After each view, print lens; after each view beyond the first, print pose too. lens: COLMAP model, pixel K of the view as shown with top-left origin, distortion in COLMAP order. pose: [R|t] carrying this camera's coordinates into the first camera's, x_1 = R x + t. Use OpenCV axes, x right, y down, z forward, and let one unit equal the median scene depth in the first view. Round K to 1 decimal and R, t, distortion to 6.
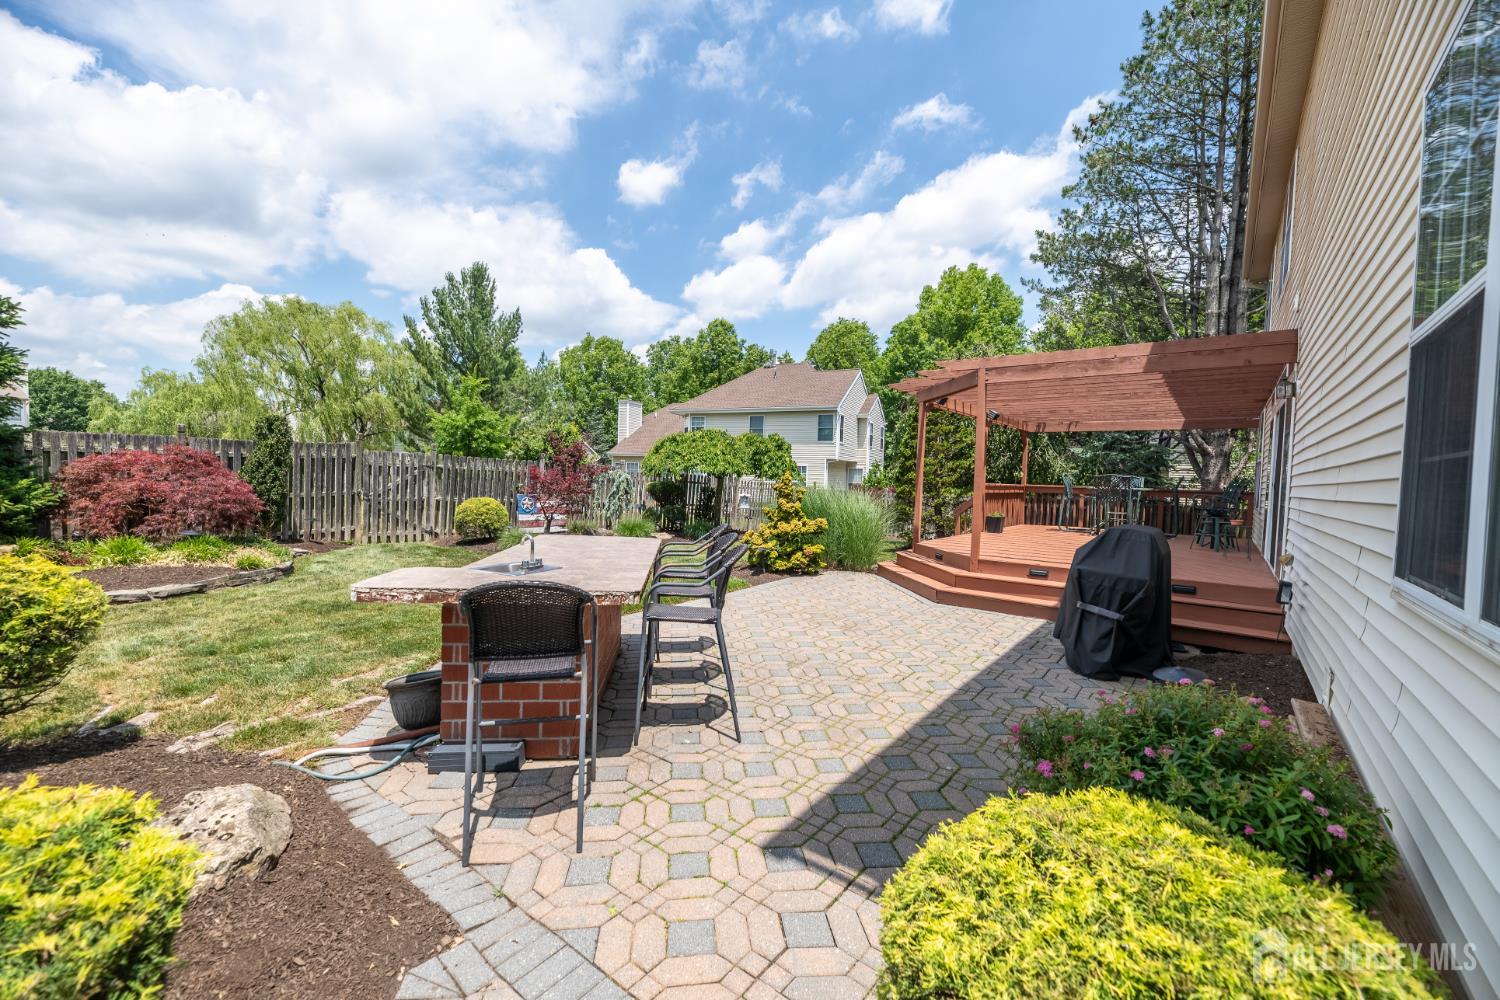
lens RADIAL K [[605.3, 0, 752.4], [0, 605.3, 500.9], [0, 0, 1]] dist [0.000750, -0.001302]
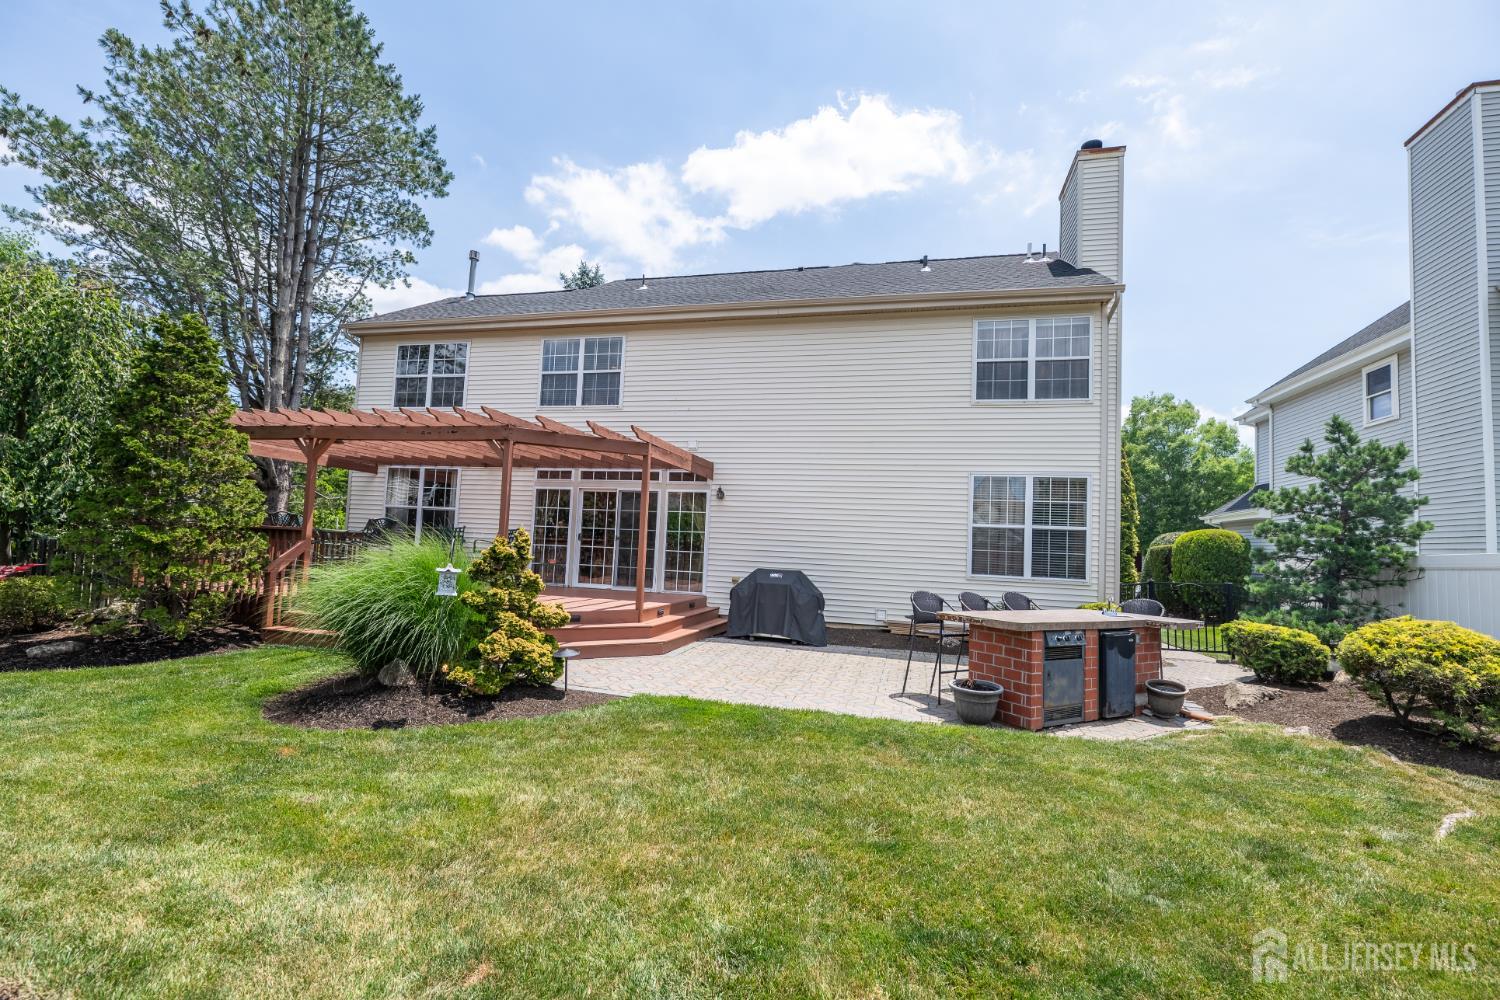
lens RADIAL K [[641.6, 0, 751.0], [0, 641.6, 508.1], [0, 0, 1]] dist [-0.000595, -0.001975]
pose [[-0.404573, 0.010165, 0.914449, -0.142819], [-0.017545, 0.999668, -0.018875, -0.013141], [-0.914337, -0.023680, -0.404261, 0.232309]]
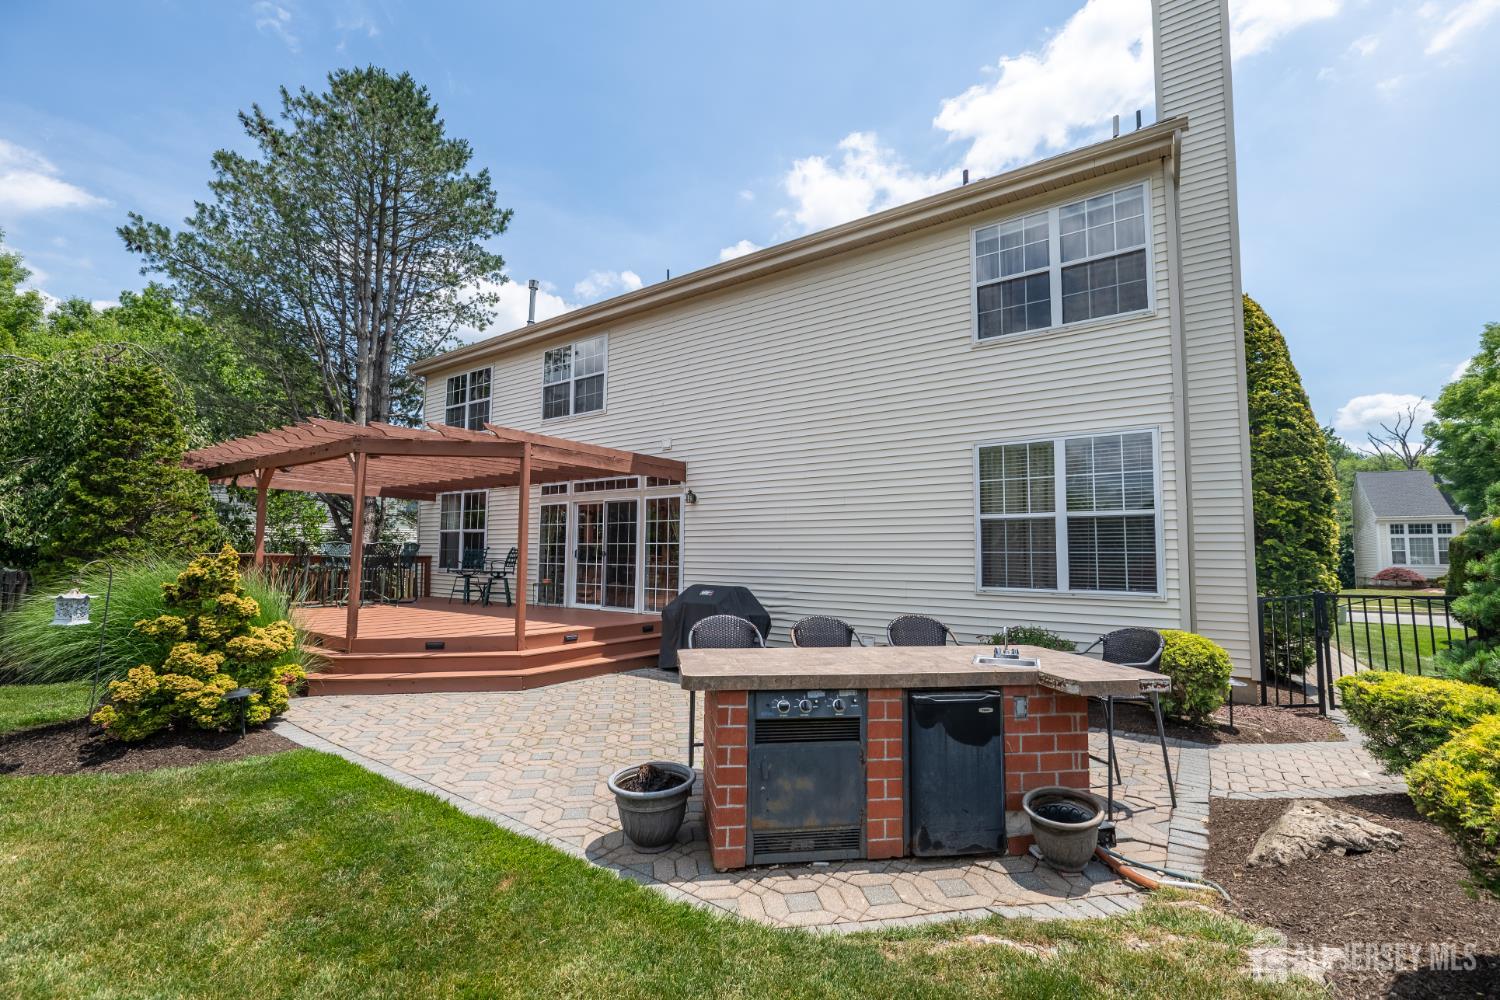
lens RADIAL K [[641.6, 0, 752.5], [0, 641.6, 508.1], [0, 0, 1]] dist [-0.000595, -0.001975]
pose [[-0.048284, 0.045329, 0.997805, -0.121078], [0.030610, 0.998568, -0.043882, -0.009300], [-0.998365, 0.028424, -0.049602, 0.122059]]
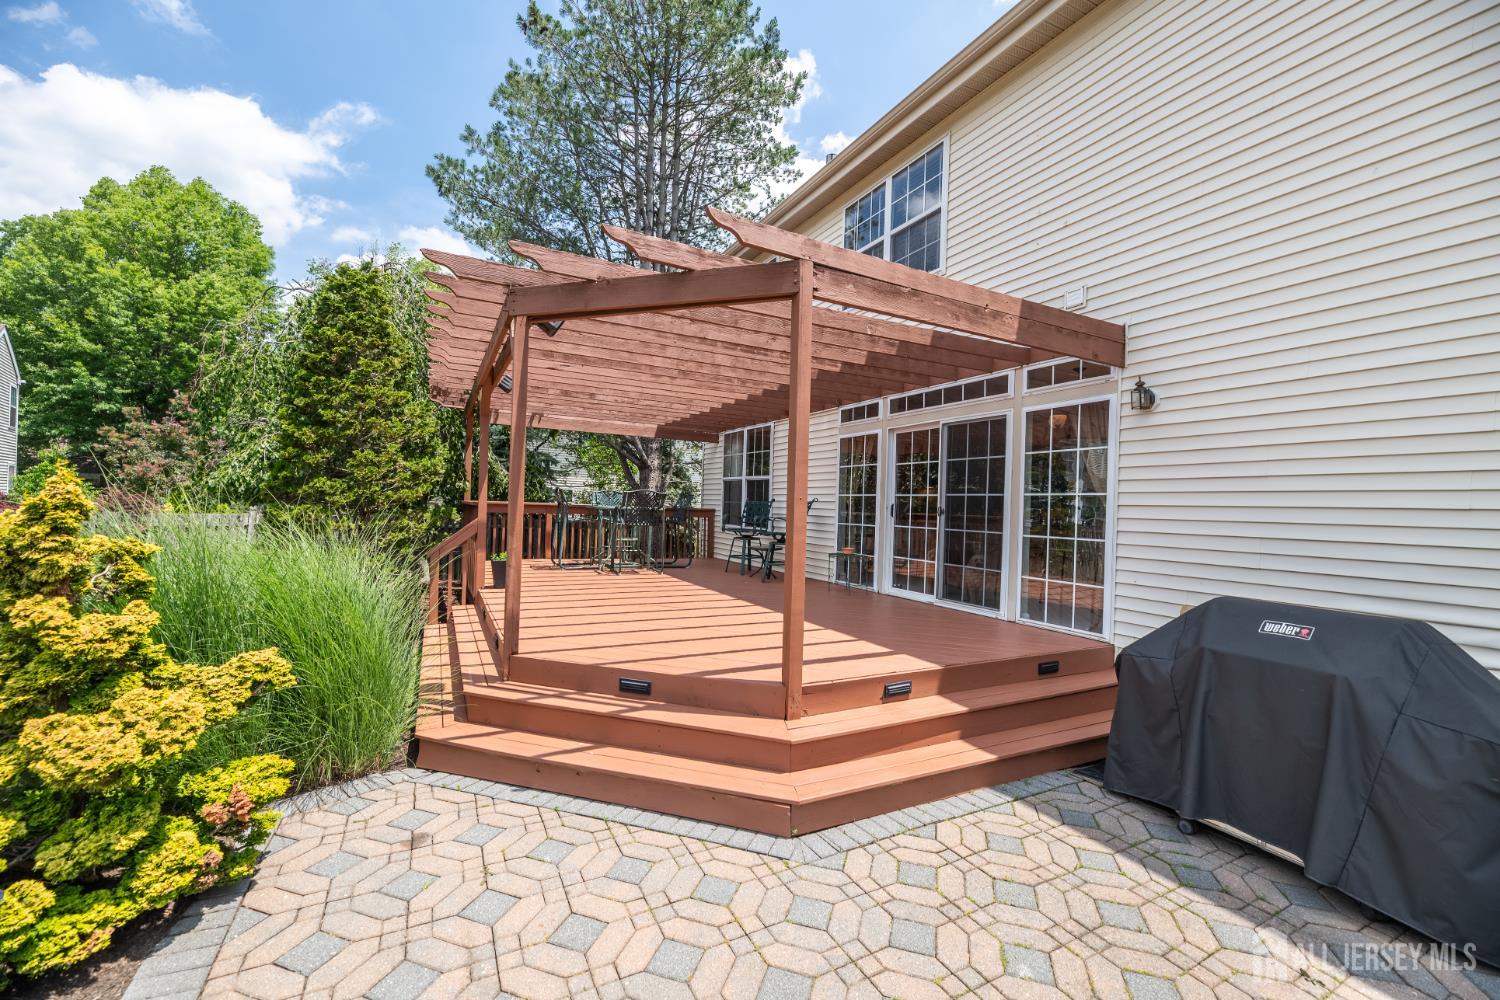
lens RADIAL K [[605.3, 0, 752.2], [0, 605.3, 507.4], [0, 0, 1]] dist [0.000750, -0.001302]
pose [[0.408344, -0.017084, 0.912668, -0.008737], [0.018101, 0.999780, 0.010615, -0.007409], [-0.912648, 0.012186, 0.408564, 0.151934]]
